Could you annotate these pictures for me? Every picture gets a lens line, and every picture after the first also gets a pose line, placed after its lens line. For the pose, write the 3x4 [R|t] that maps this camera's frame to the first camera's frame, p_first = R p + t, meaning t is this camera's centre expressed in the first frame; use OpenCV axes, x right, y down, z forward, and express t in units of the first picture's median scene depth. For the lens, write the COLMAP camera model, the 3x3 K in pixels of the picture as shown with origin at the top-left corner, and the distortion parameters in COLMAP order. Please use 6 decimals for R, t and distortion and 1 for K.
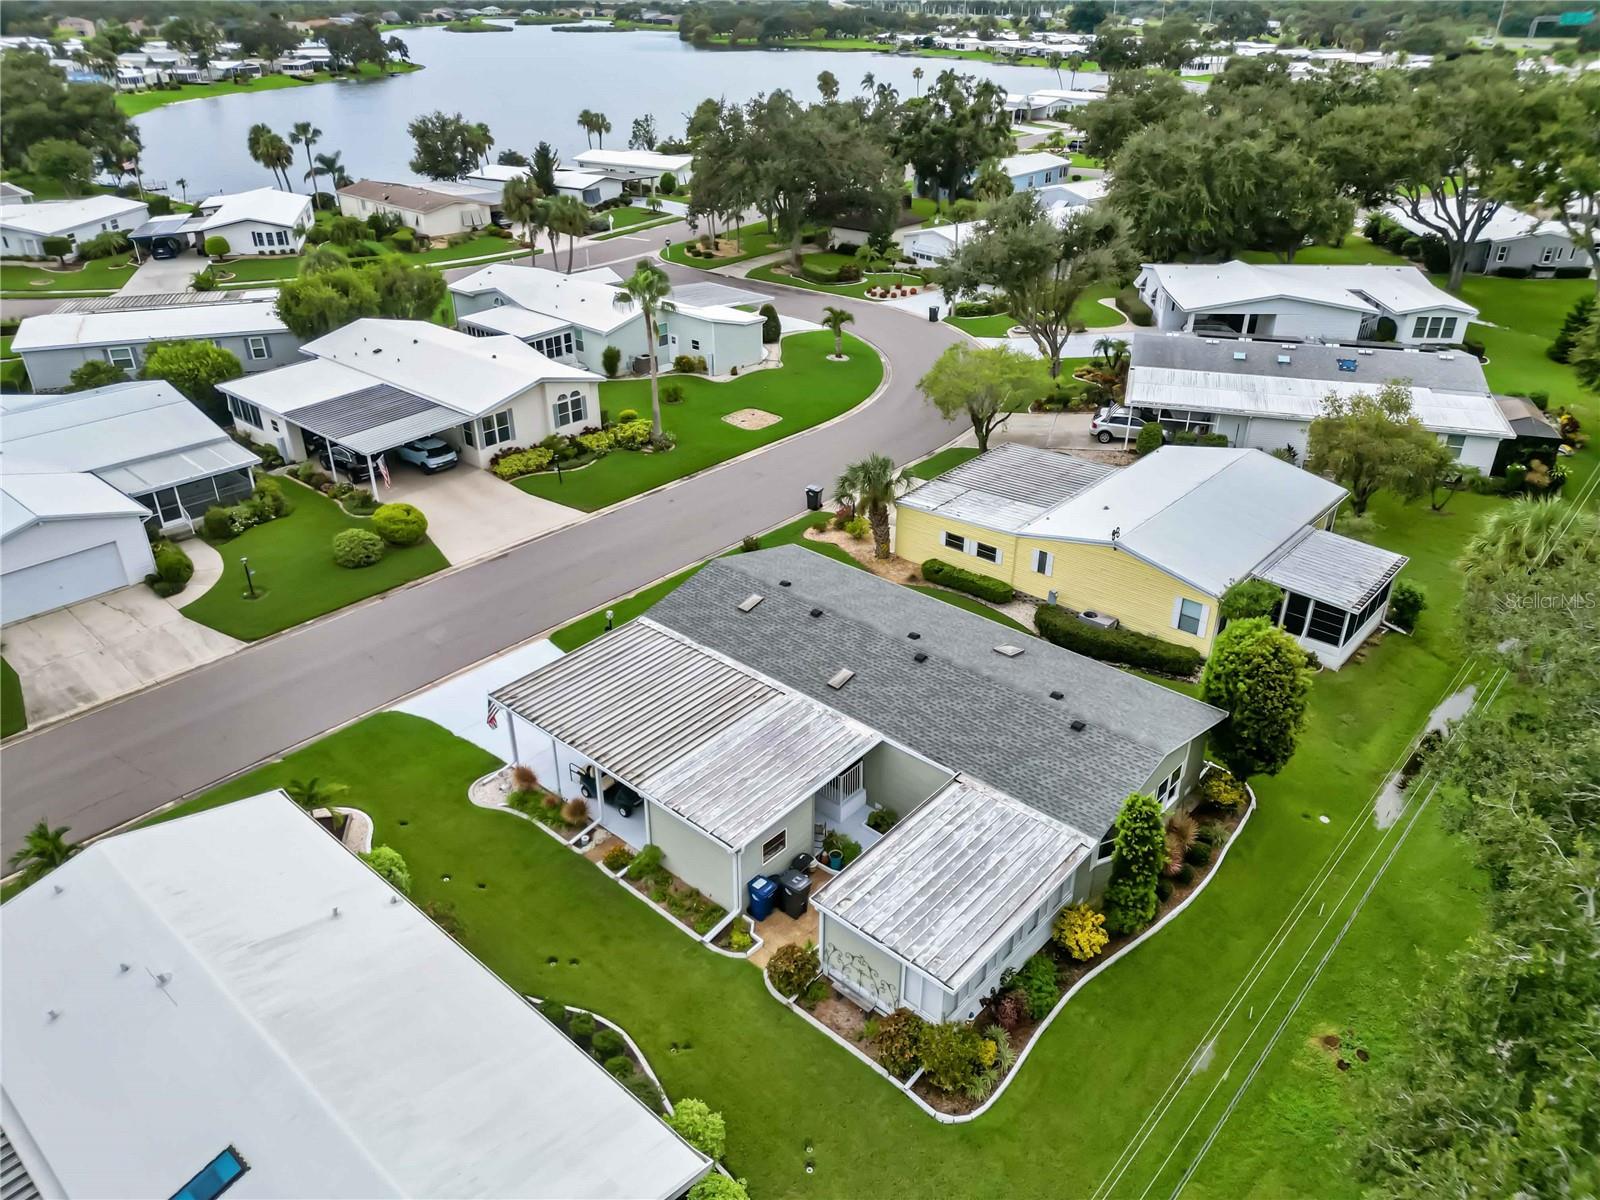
lens RADIAL K [[1117.6, 0, 799.0], [0, 1117.6, 598.7], [0, 0, 1]] dist [0.056967, -0.046961]
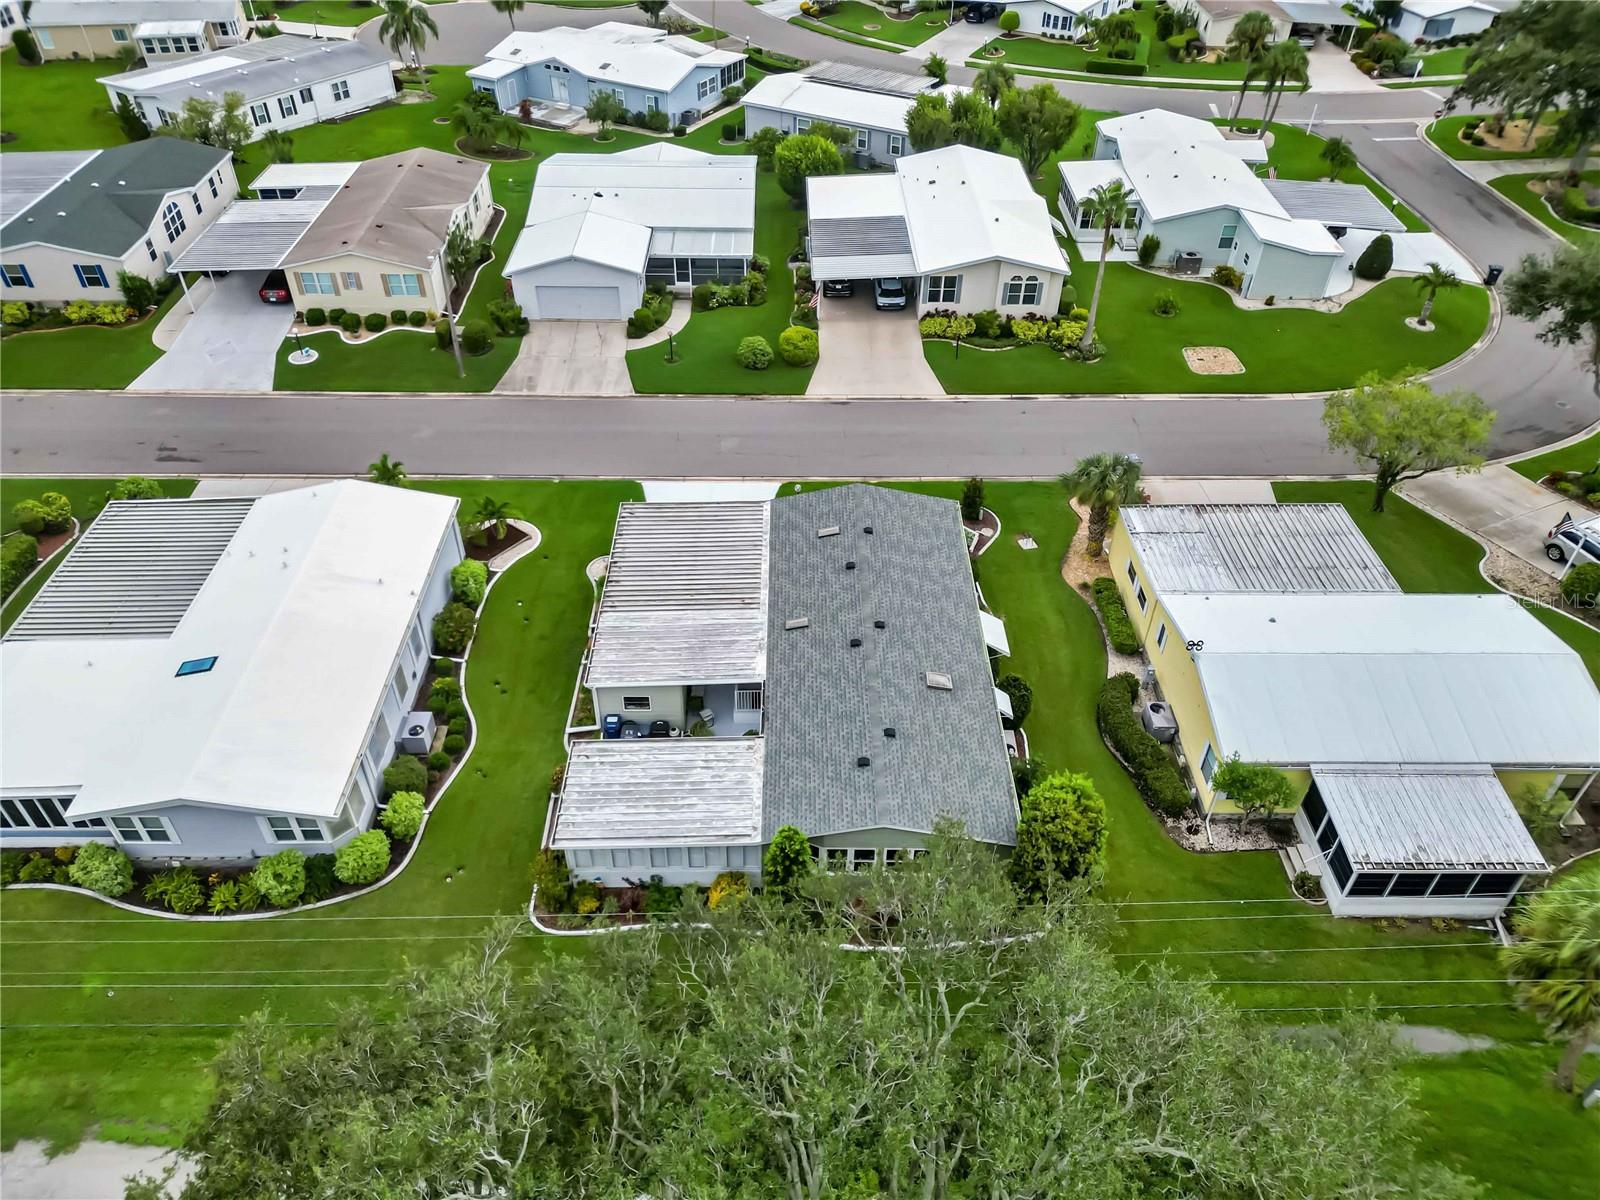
lens RADIAL K [[1117.6, 0, 799.2], [0, 1117.6, 597.7], [0, 0, 1]] dist [0.056967, -0.046961]
pose [[0.672029, 0.484776, -0.559794, 0.395568], [-0.359880, 0.874471, 0.325250, -0.193276], [0.647197, -0.017118, 0.762131, 0.067427]]
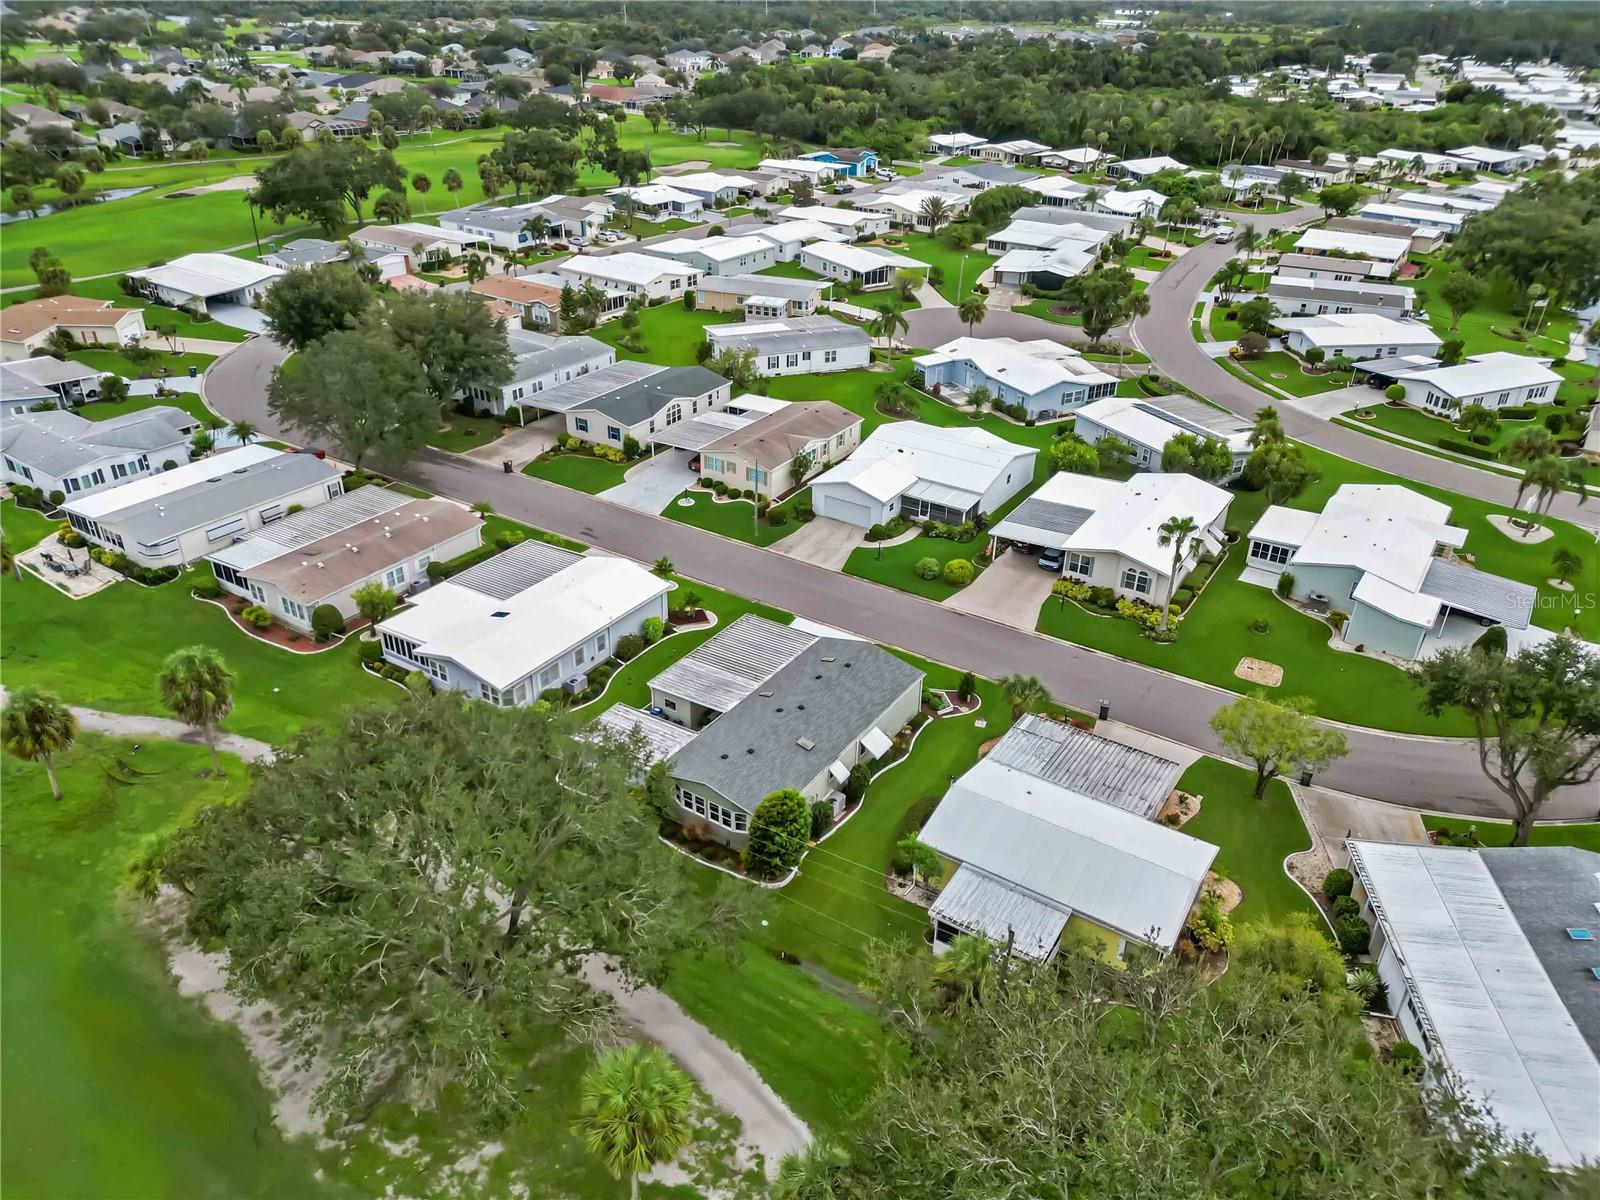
lens RADIAL K [[1117.6, 0, 801.4], [0, 1117.6, 594.6], [0, 0, 1]] dist [0.056967, -0.046961]
pose [[0.150494, 0.479516, -0.864532, 0.977018], [-0.482246, 0.798999, 0.359221, -0.473247], [0.863012, 0.362857, 0.351489, 0.171974]]
